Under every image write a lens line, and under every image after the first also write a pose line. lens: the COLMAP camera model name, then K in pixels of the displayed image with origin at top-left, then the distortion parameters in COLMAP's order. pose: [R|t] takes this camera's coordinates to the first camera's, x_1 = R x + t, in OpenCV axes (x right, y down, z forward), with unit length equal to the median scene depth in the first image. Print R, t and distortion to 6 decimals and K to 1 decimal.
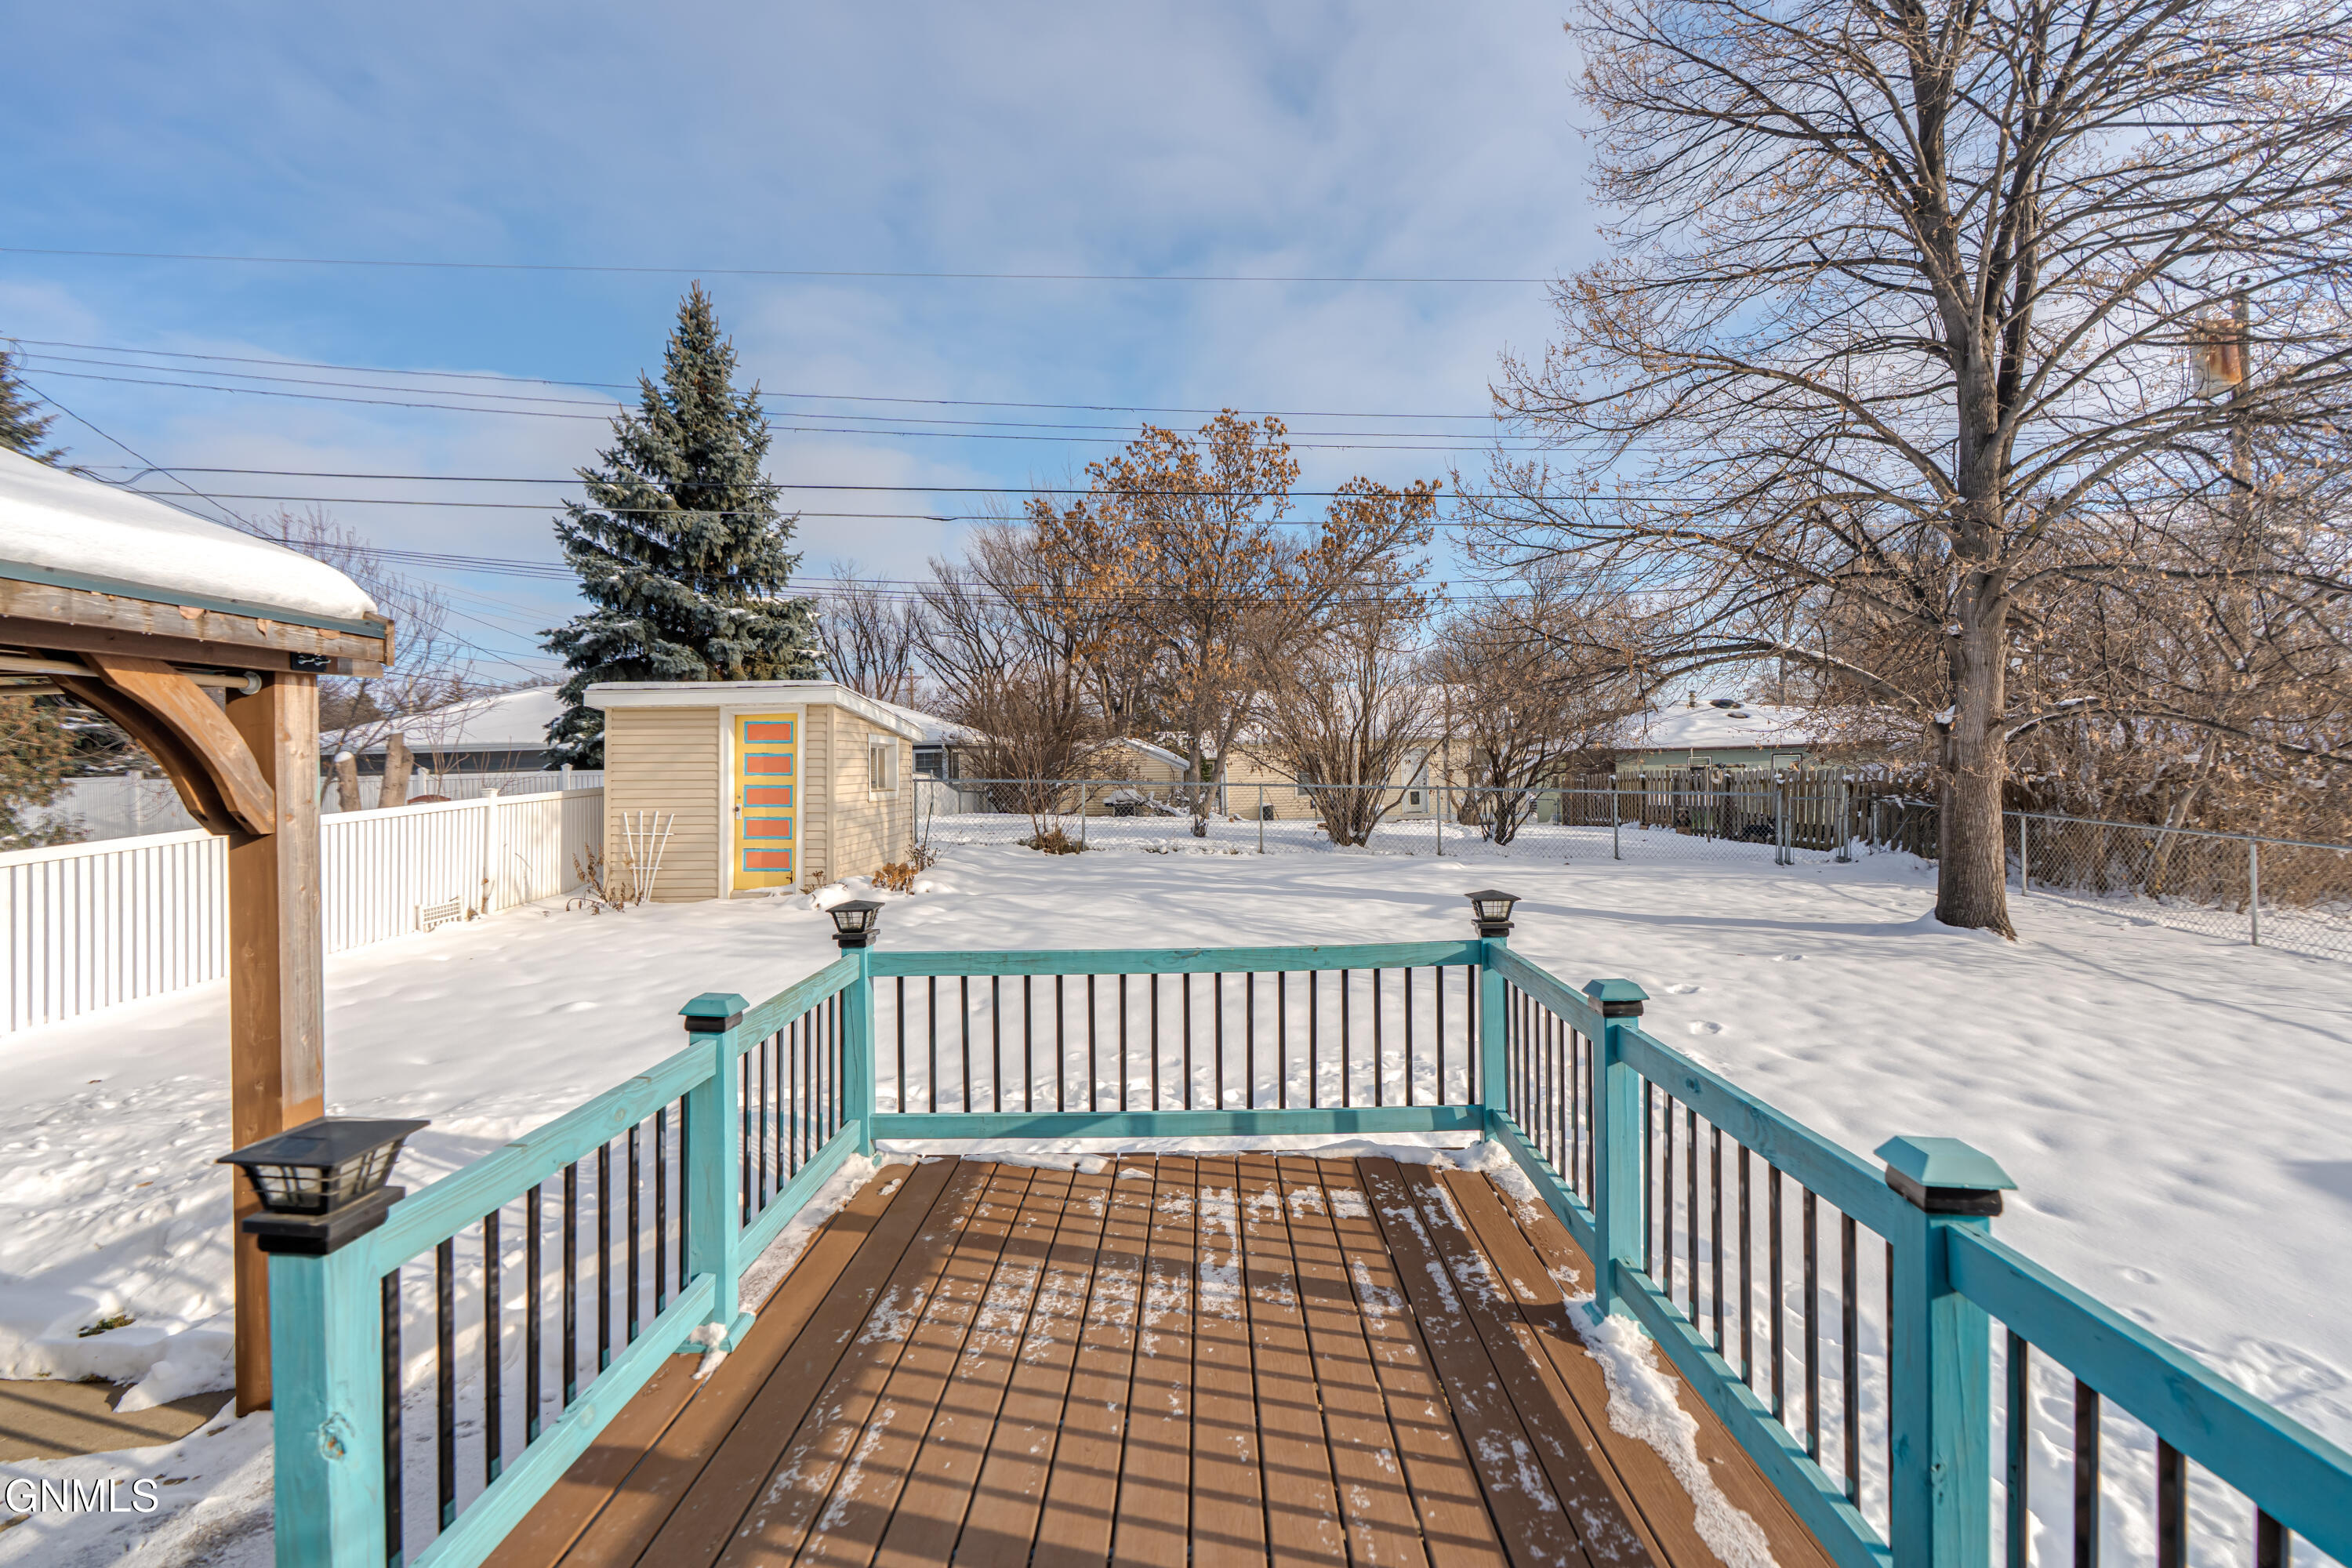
lens RADIAL K [[1080.7, 0, 1208.7], [0, 1080.7, 768.8], [0, 0, 1]] dist [-0.003517, 0.000546]
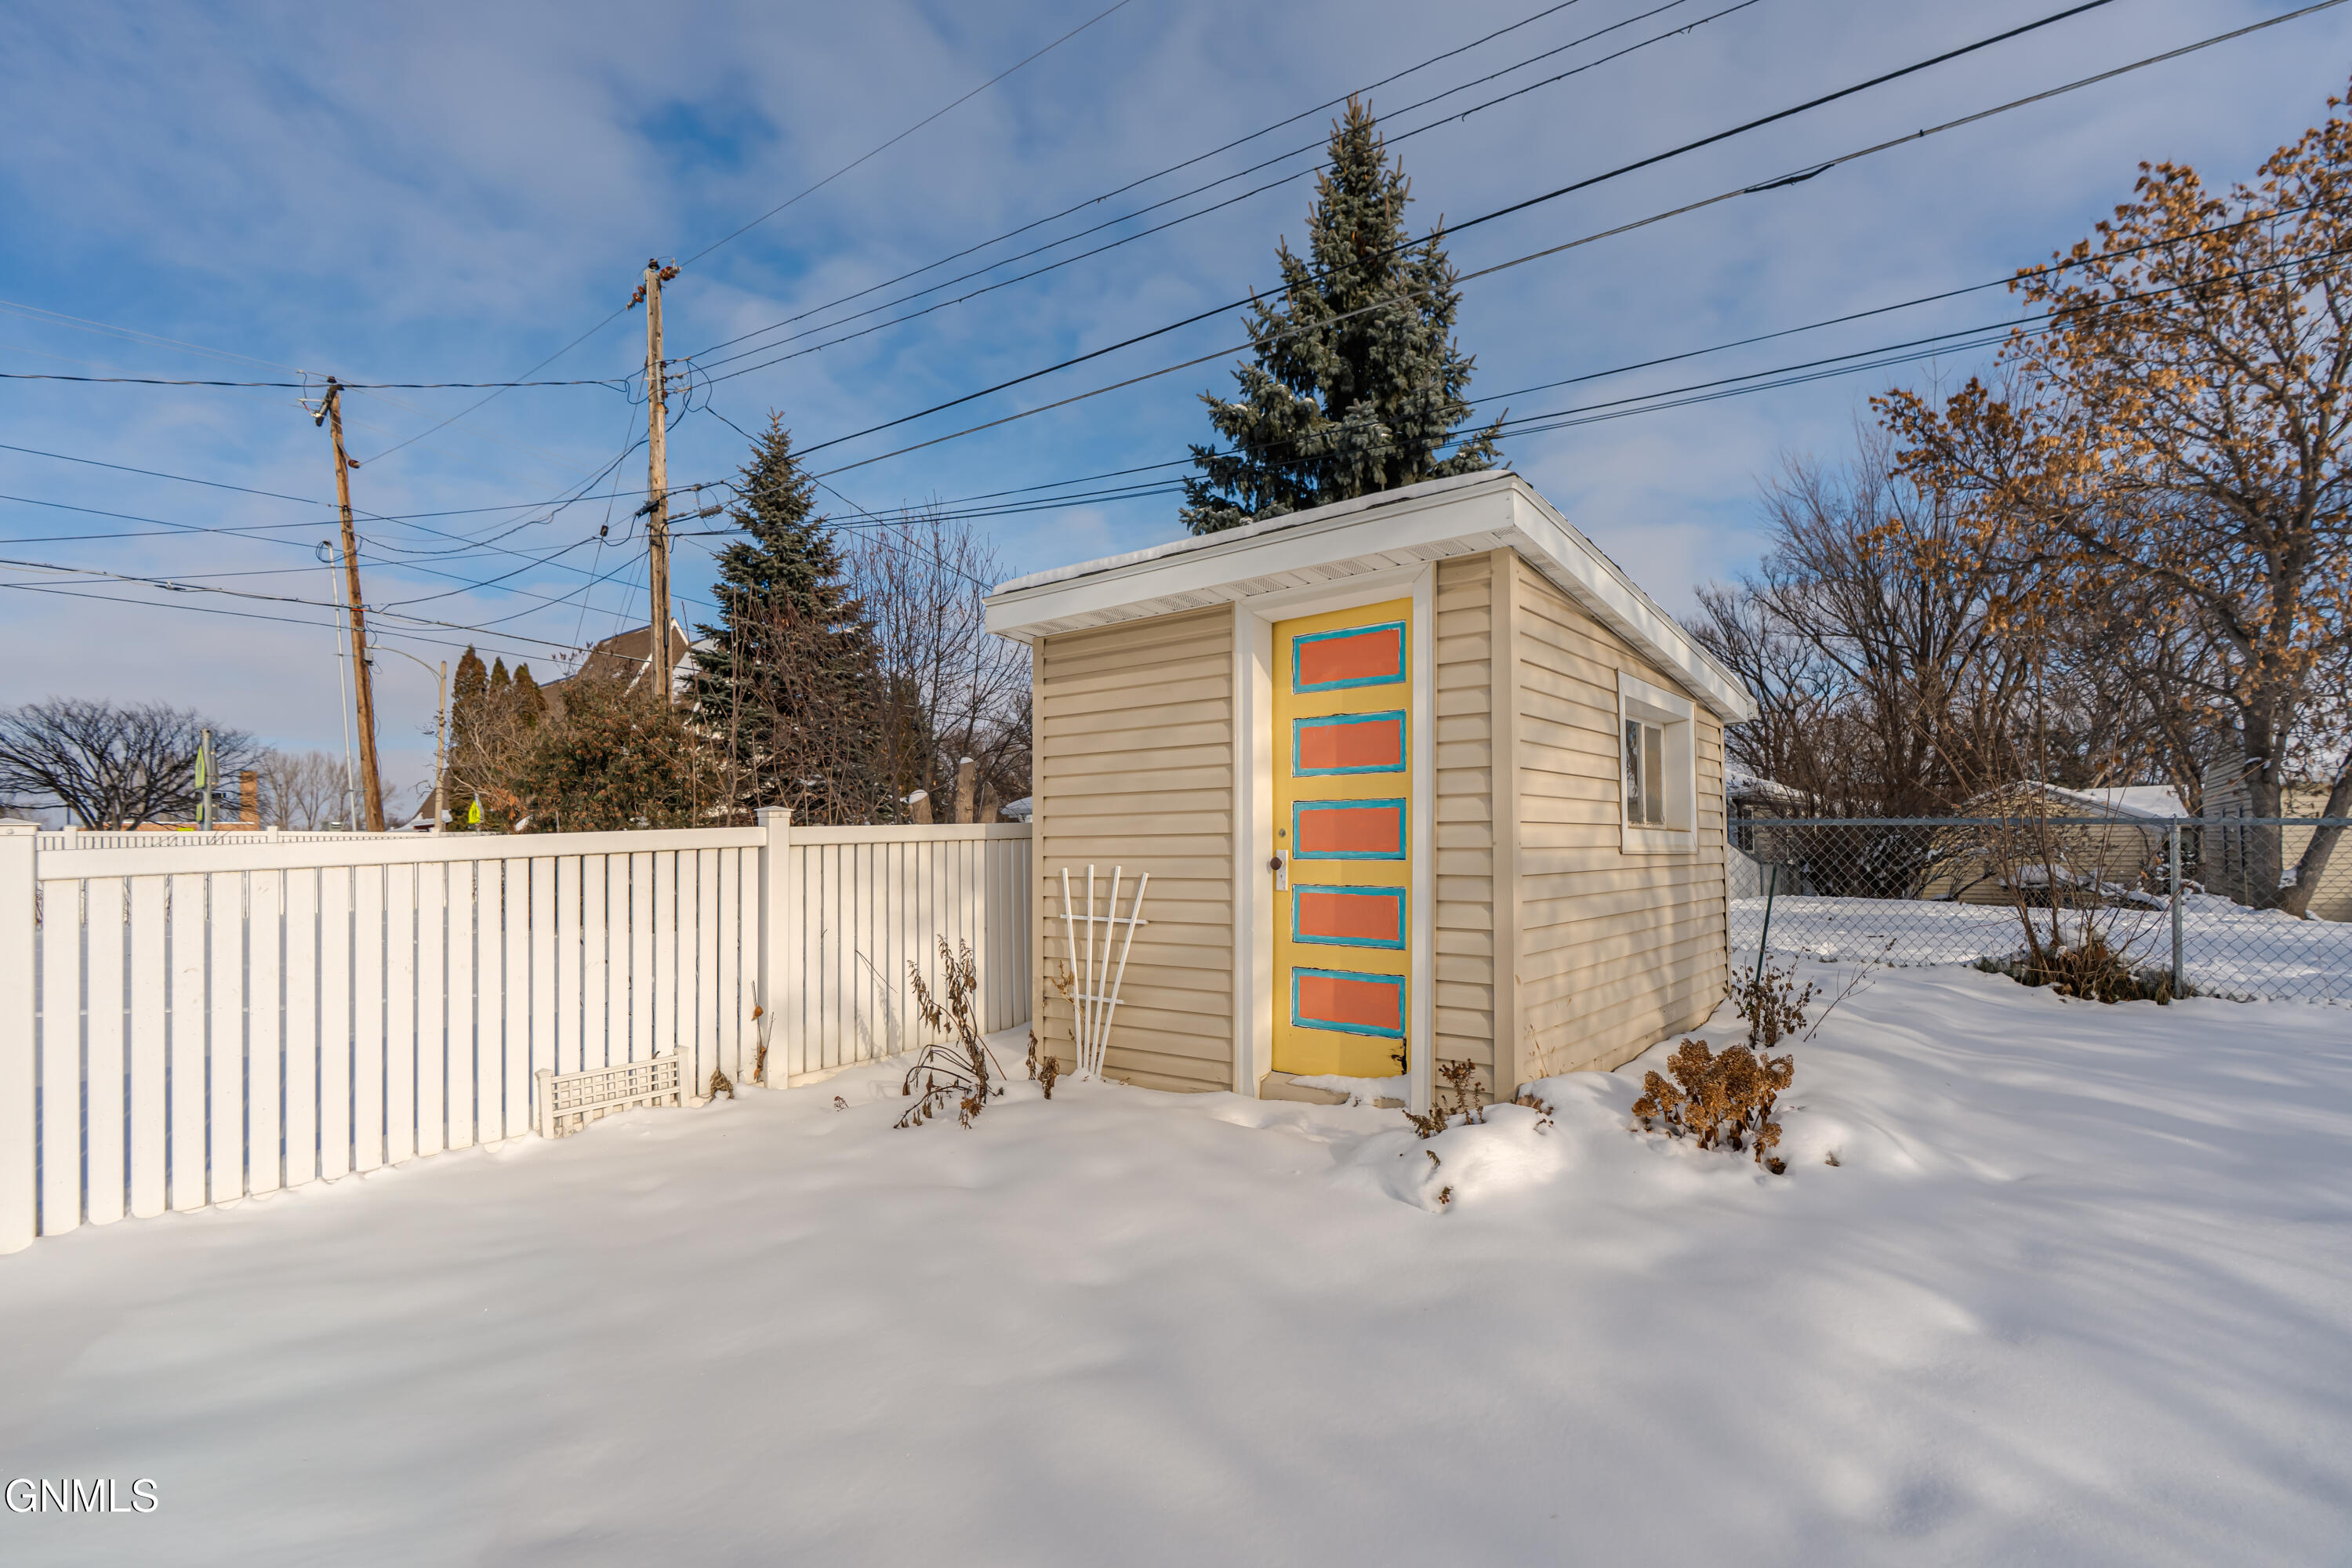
lens RADIAL K [[1221.4, 0, 1173.1], [0, 1221.4, 794.6], [0, 0, 1]] dist [-0.001598, 0.000375]
pose [[0.791101, -0.021782, -0.611297, -0.125392], [-0.001612, 0.999288, -0.037693, 0.018550], [0.611683, 0.030805, 0.790503, 0.399902]]
